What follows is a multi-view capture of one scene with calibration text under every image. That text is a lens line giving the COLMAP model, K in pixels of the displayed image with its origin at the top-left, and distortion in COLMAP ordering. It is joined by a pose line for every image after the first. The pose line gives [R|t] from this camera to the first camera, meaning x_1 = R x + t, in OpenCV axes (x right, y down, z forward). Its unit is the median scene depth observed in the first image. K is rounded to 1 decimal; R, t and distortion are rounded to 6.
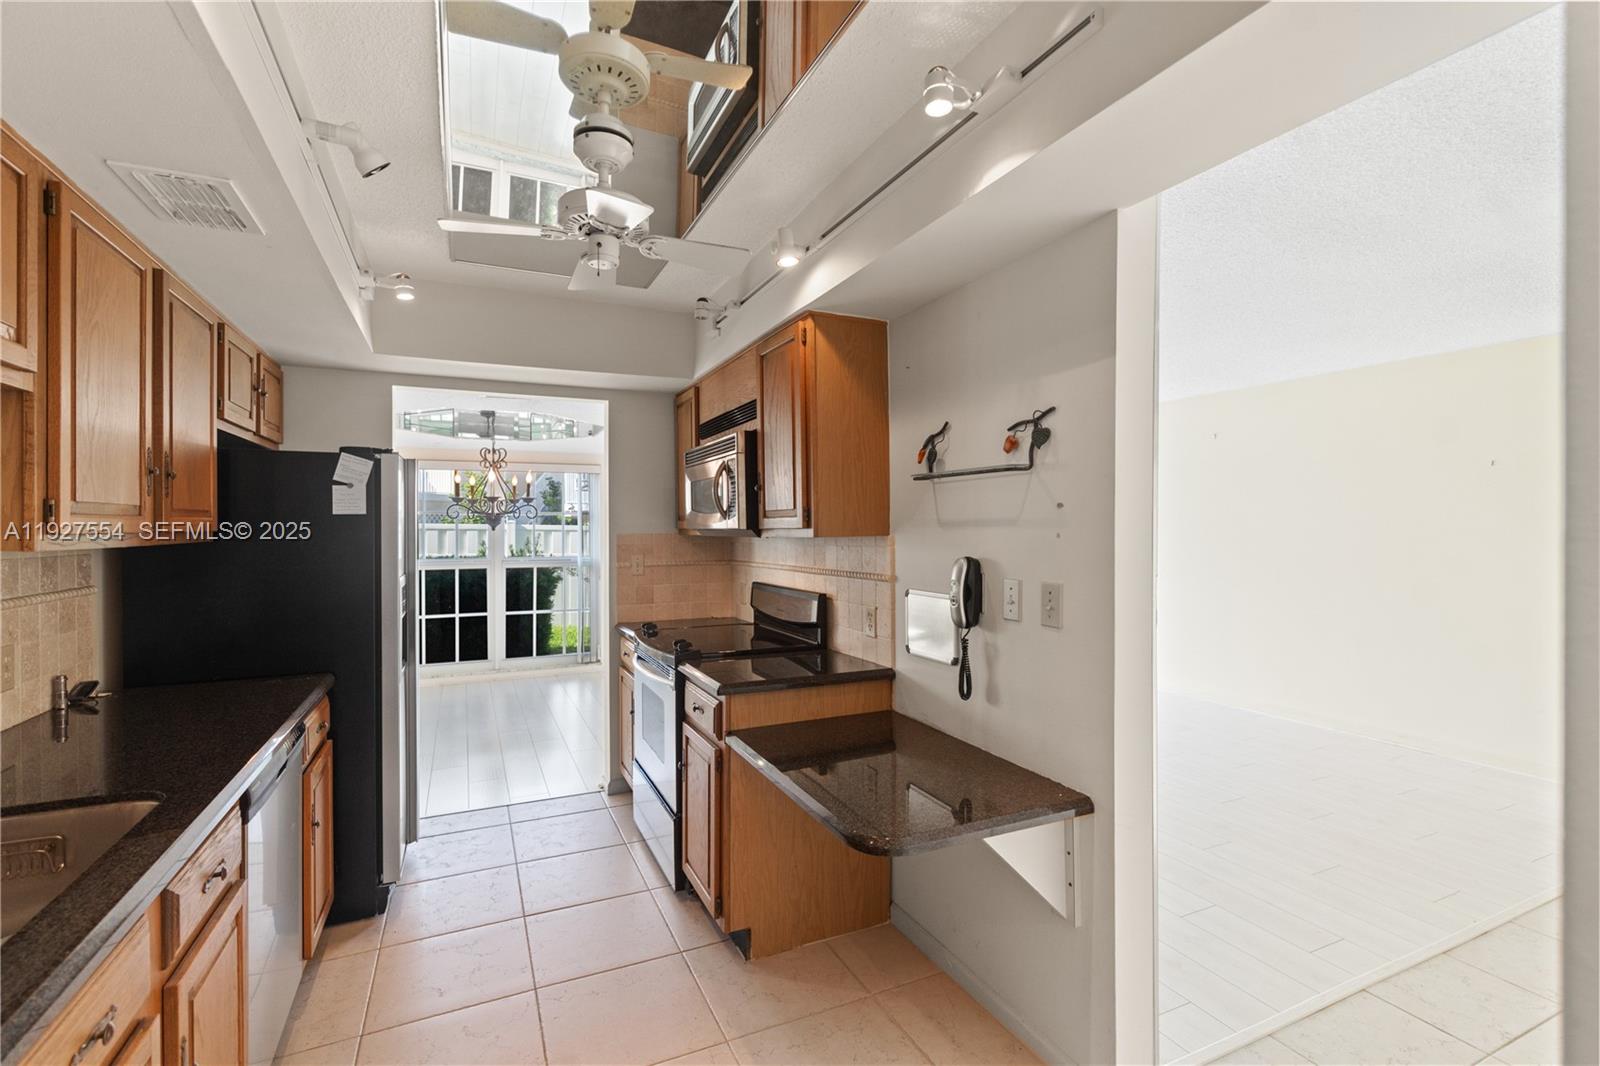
lens RADIAL K [[715.6, 0, 800.0], [0, 715.6, 533.0], [0, 0, 1]] dist [-0.004073, -0.000386]
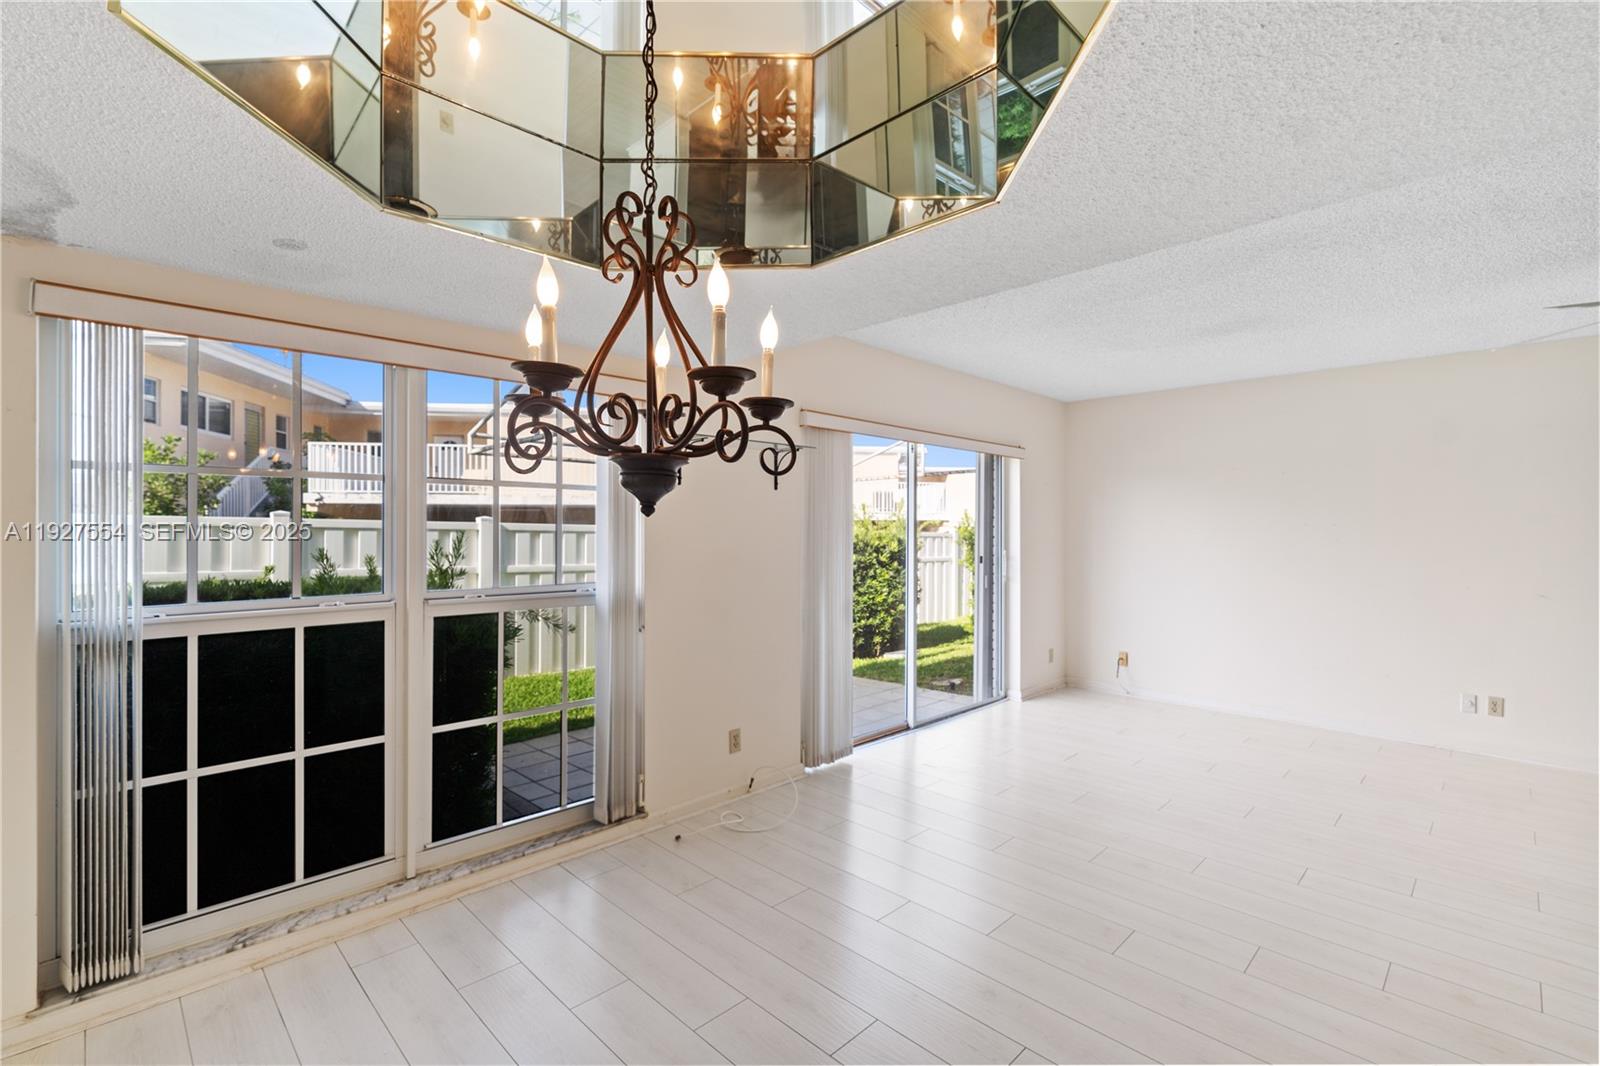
lens RADIAL K [[715.6, 0, 800.0], [0, 715.6, 533.0], [0, 0, 1]] dist [-0.004073, -0.000386]
pose [[0.941445, 0.003807, 0.337145, -0.357019], [-0.002477, 0.999987, -0.004375, 0.003470], [-0.337158, 0.003284, 0.941442, 0.561536]]
